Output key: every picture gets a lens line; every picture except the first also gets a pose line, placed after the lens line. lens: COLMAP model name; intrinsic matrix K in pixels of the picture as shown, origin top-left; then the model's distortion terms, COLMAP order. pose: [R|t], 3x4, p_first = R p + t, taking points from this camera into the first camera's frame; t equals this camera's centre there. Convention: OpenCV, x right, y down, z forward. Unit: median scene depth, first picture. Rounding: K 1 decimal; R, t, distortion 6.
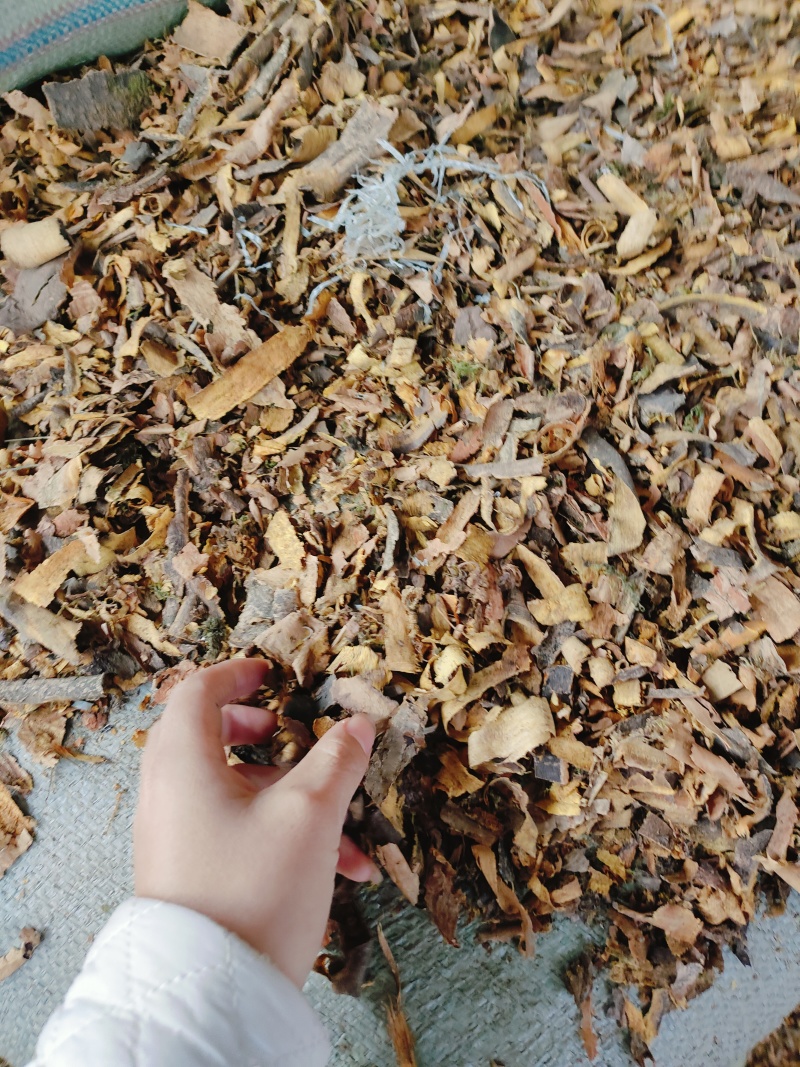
lens RADIAL K [[790.3, 0, 400.0], [0, 790.3, 533.5], [0, 0, 1]] dist [0.005245, -0.006193]
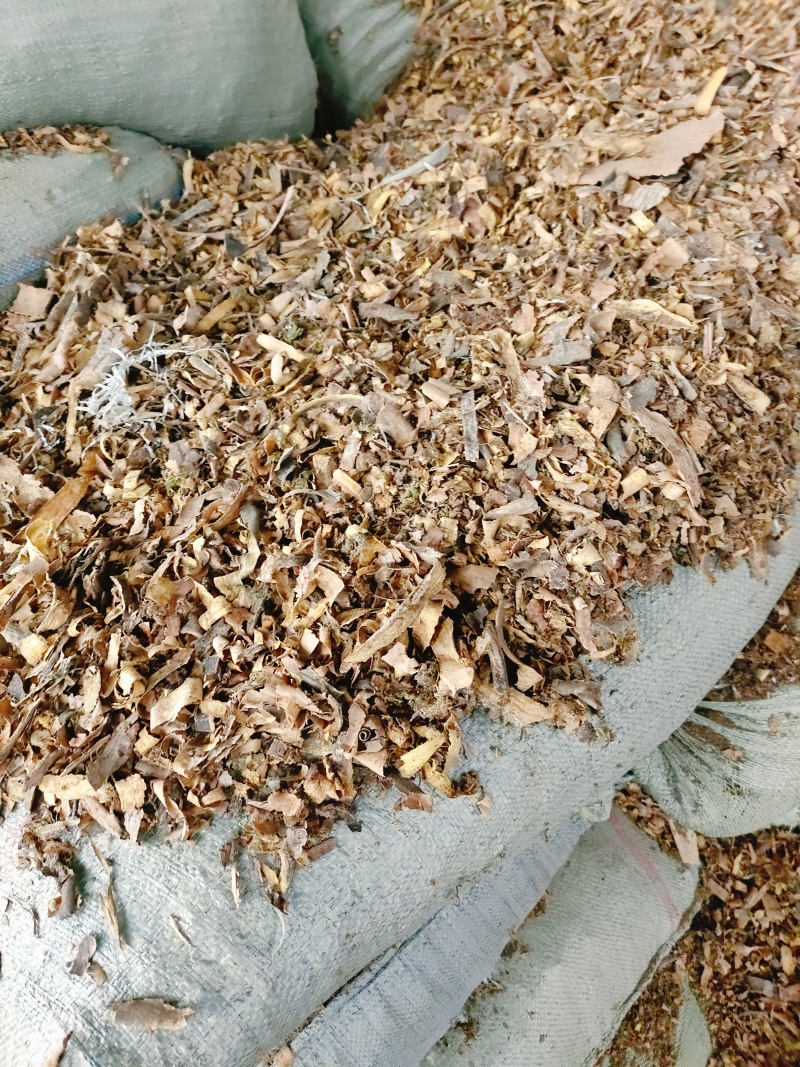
lens RADIAL K [[755.5, 0, 400.0], [0, 755.5, 533.5], [0, 0, 1]] dist [0.000675, -0.001241]
pose [[0.973772, -0.216682, -0.069408, 0.540670], [0.204074, 0.966658, -0.154683, 0.182239], [0.100611, 0.136461, 0.985523, -0.325695]]
